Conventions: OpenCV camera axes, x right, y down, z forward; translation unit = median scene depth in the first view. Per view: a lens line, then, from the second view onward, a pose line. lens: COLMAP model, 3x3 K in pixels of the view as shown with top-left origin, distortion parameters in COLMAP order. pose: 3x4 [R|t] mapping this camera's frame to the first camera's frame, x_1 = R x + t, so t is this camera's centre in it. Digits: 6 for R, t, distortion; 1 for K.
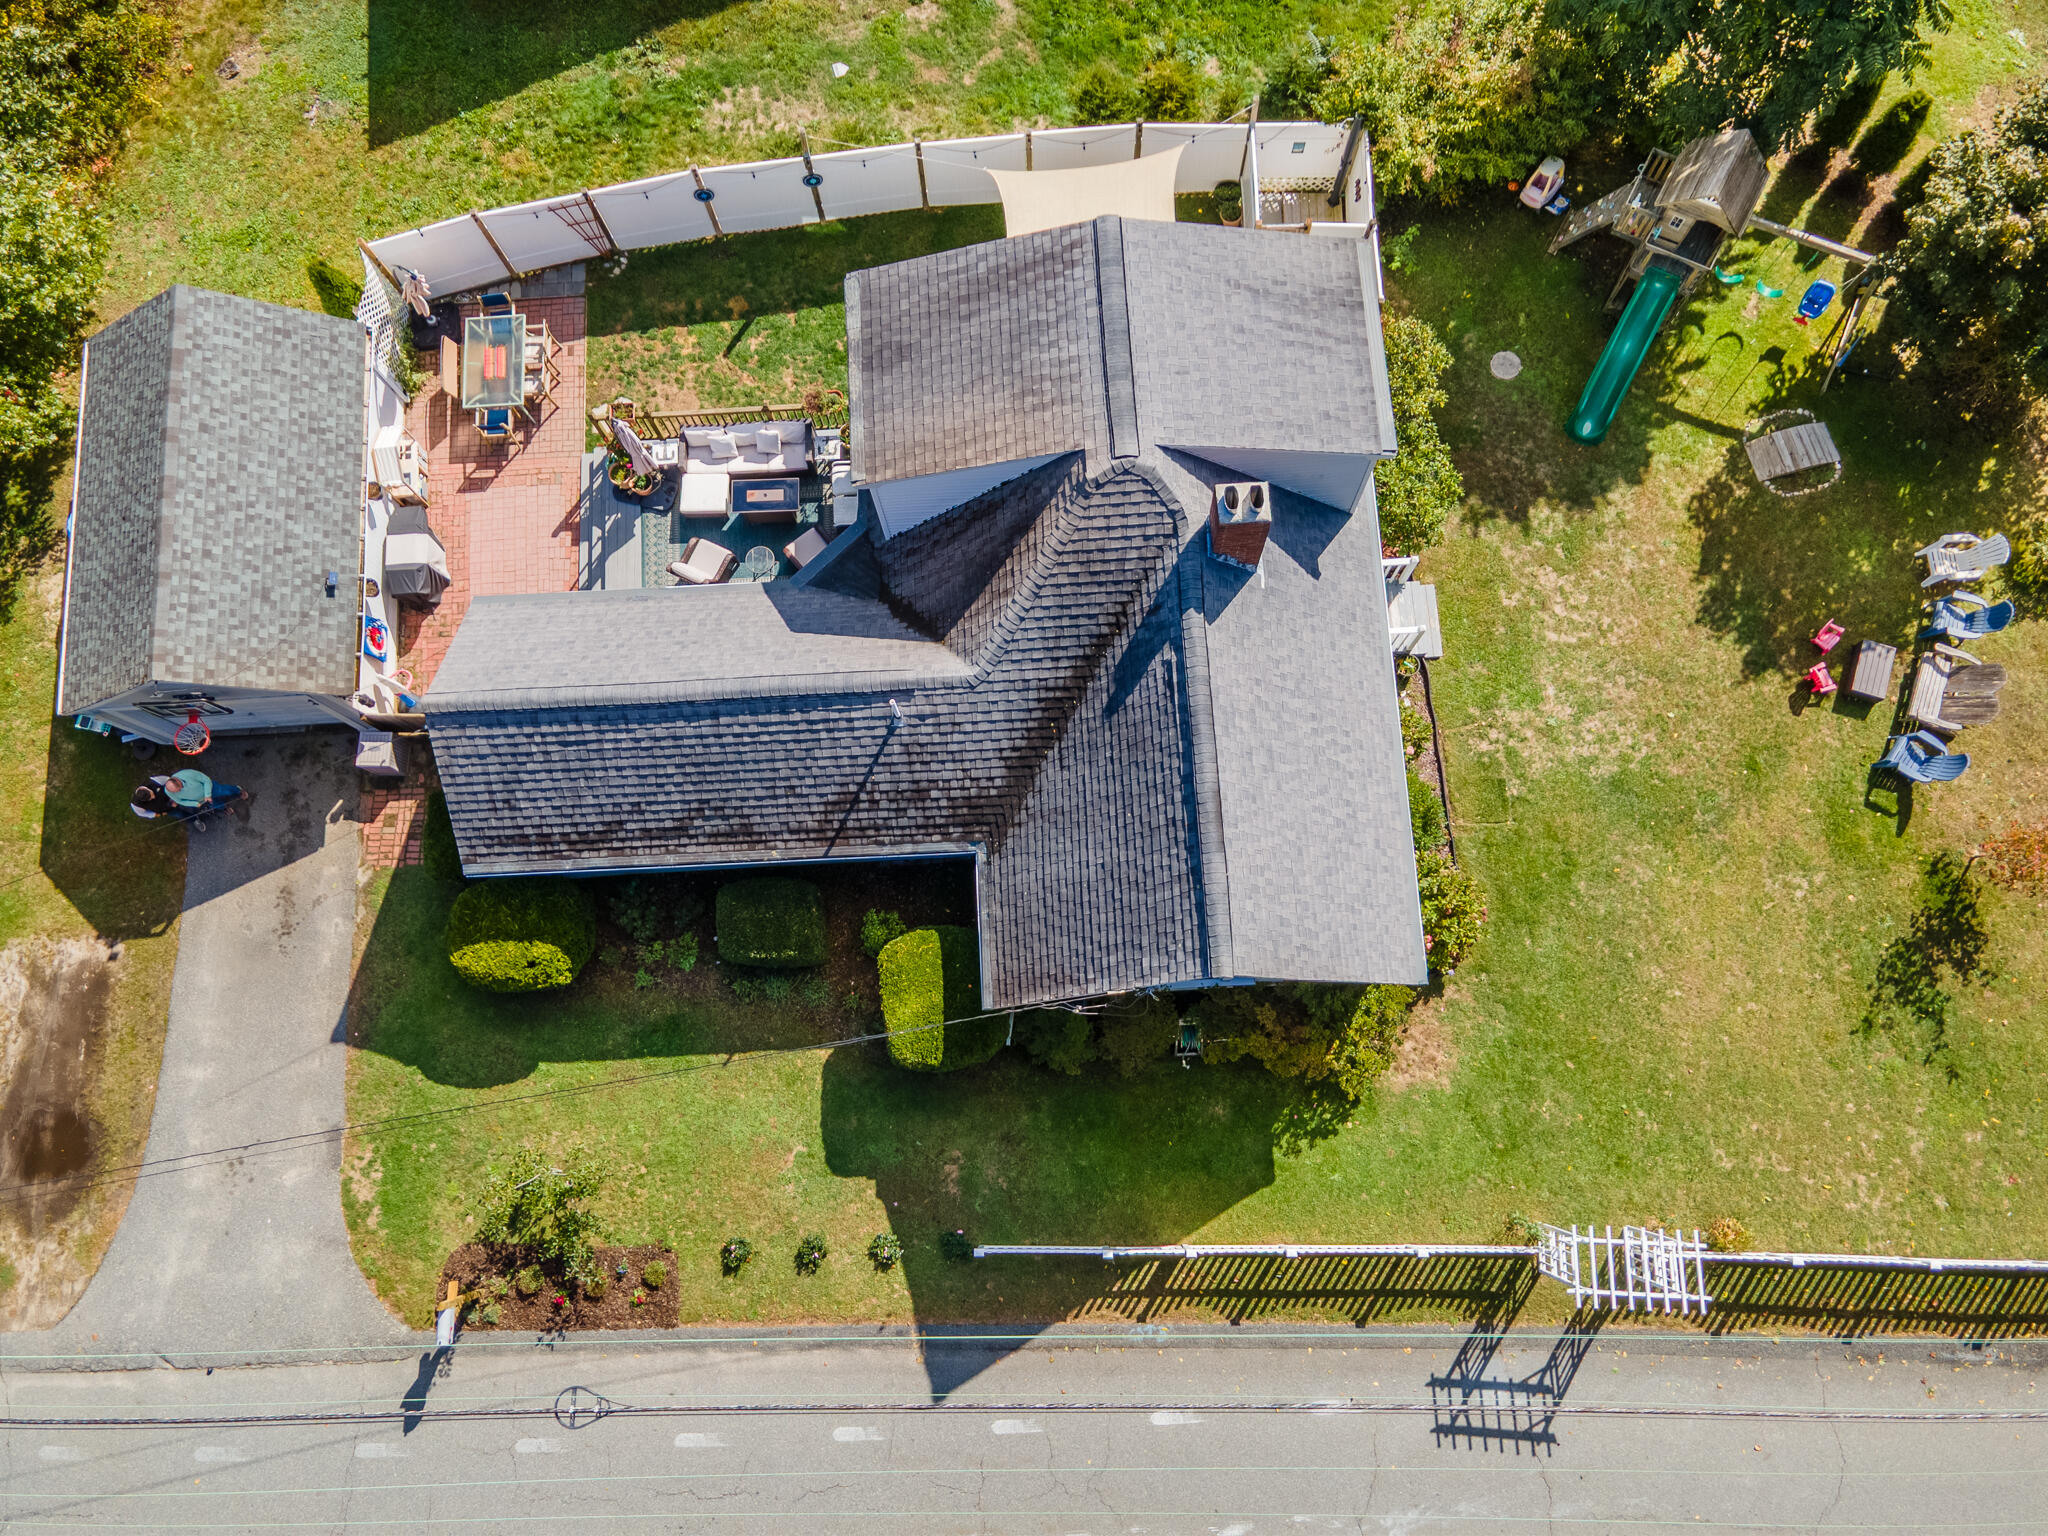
lens RADIAL K [[1521.5, 0, 1024.0], [0, 1521.5, 768.0], [0, 0, 1]] dist [0.061080, 0.008494]
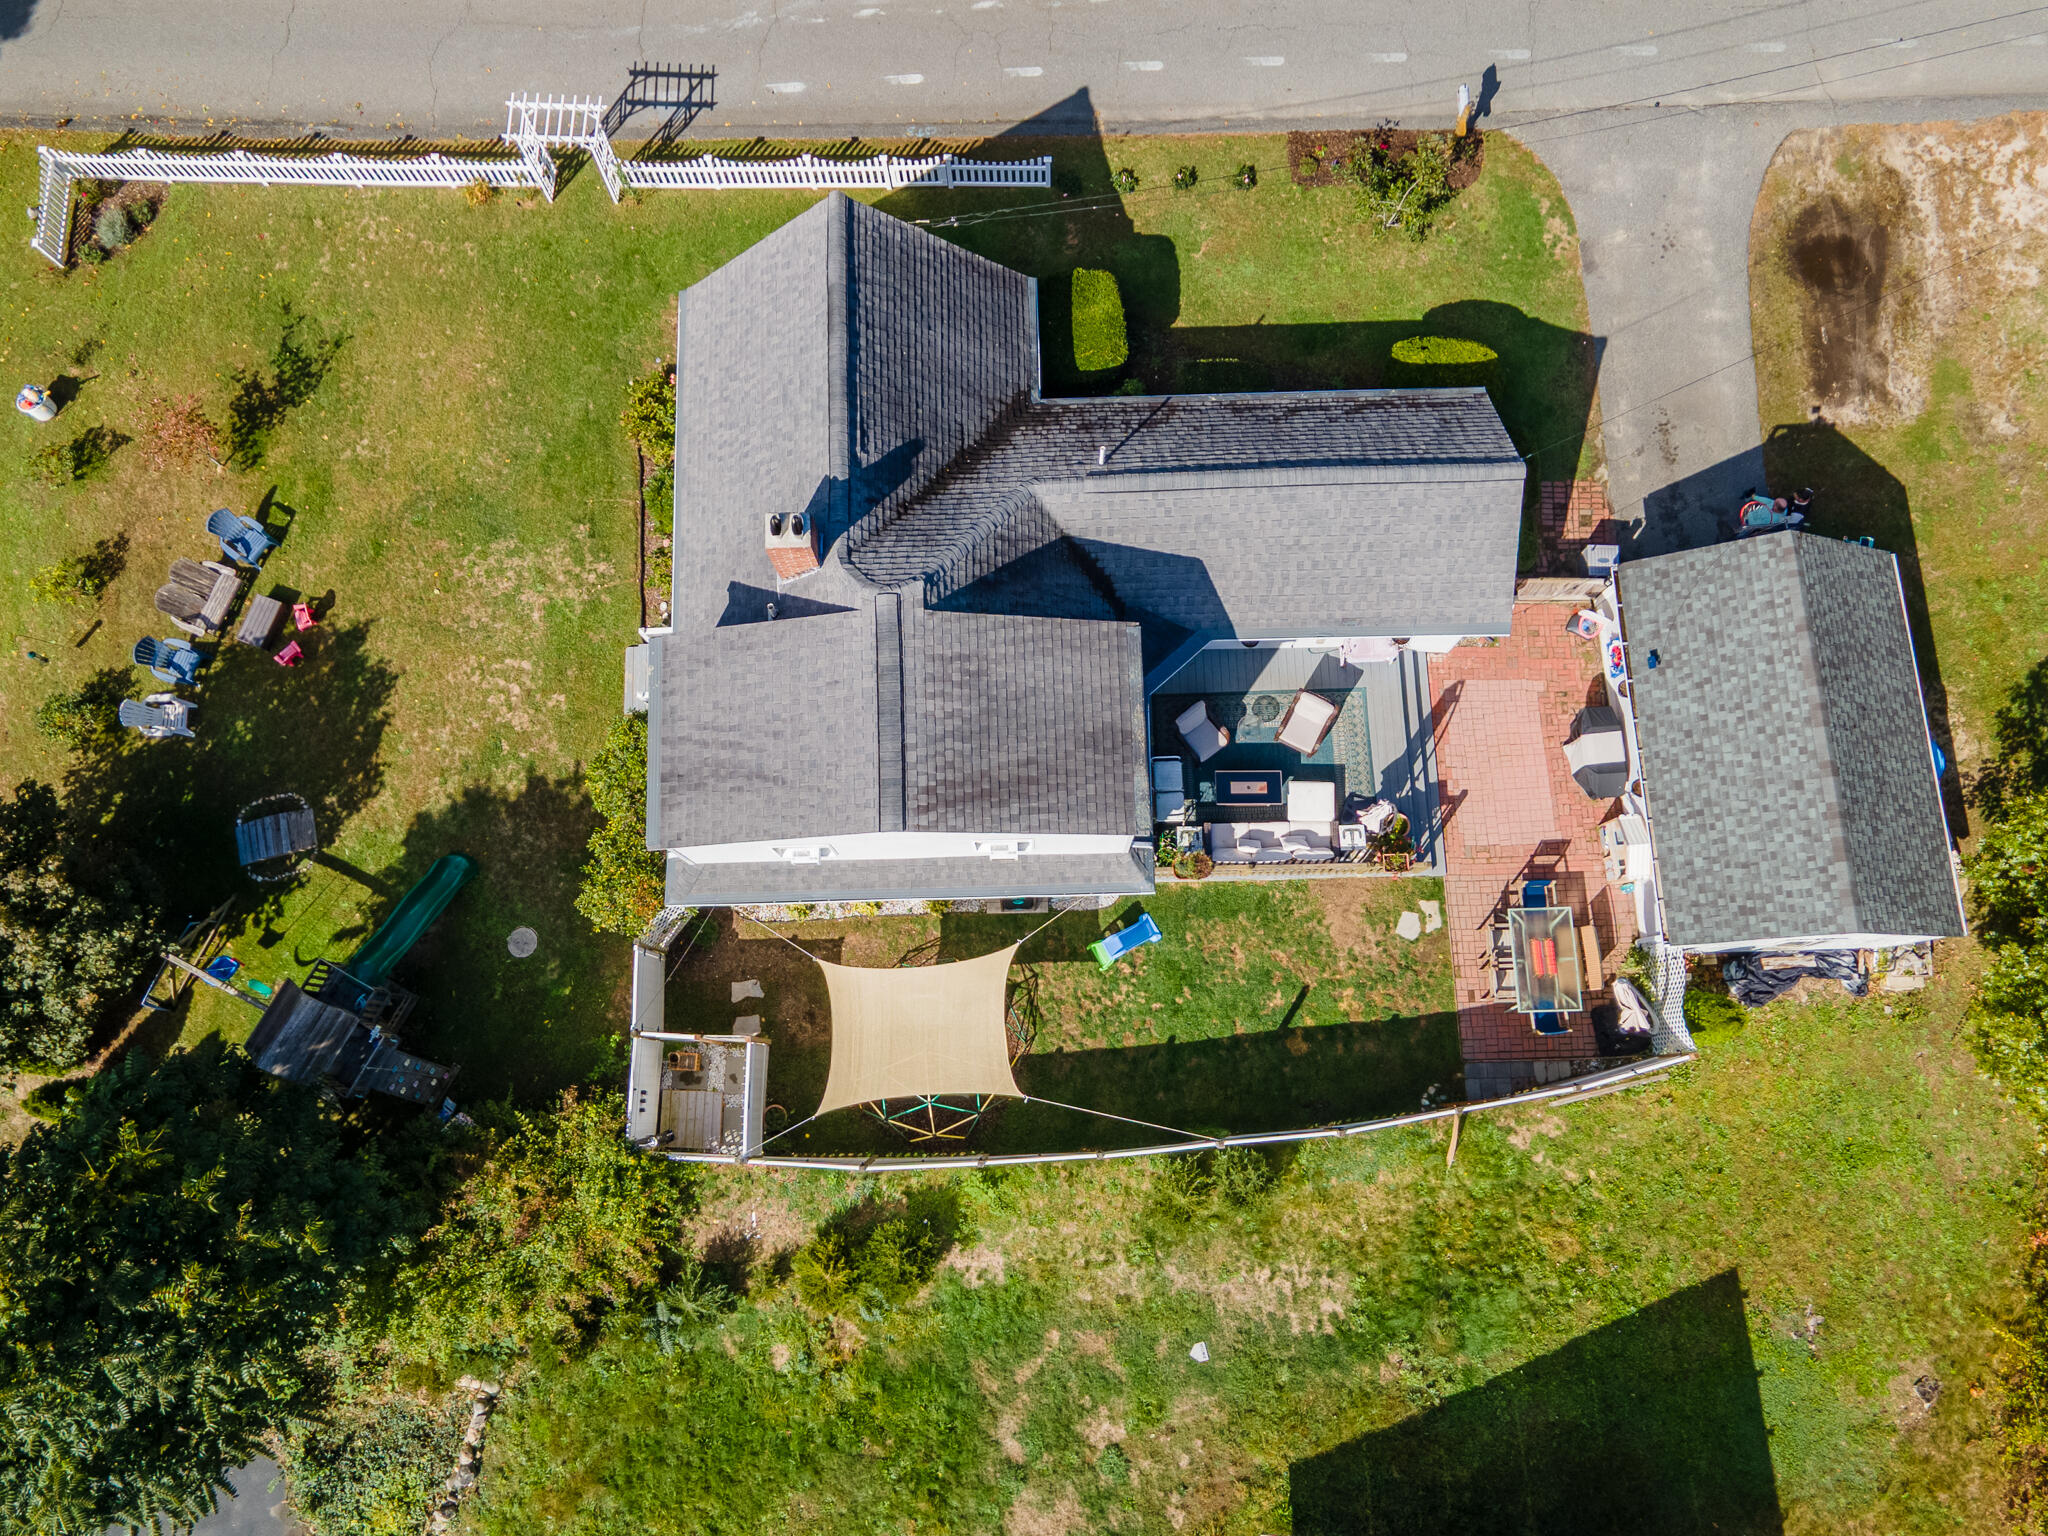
lens RADIAL K [[1745.1, 0, 976.2], [0, 1745.1, 767.5], [0, 0, 1]] dist [0.062139, -0.011078]
pose [[-0.996547, -0.007233, 0.082716, -0.086259], [0.045198, -0.882928, 0.467328, -0.746981], [0.069652, 0.469453, 0.880206, -0.054511]]
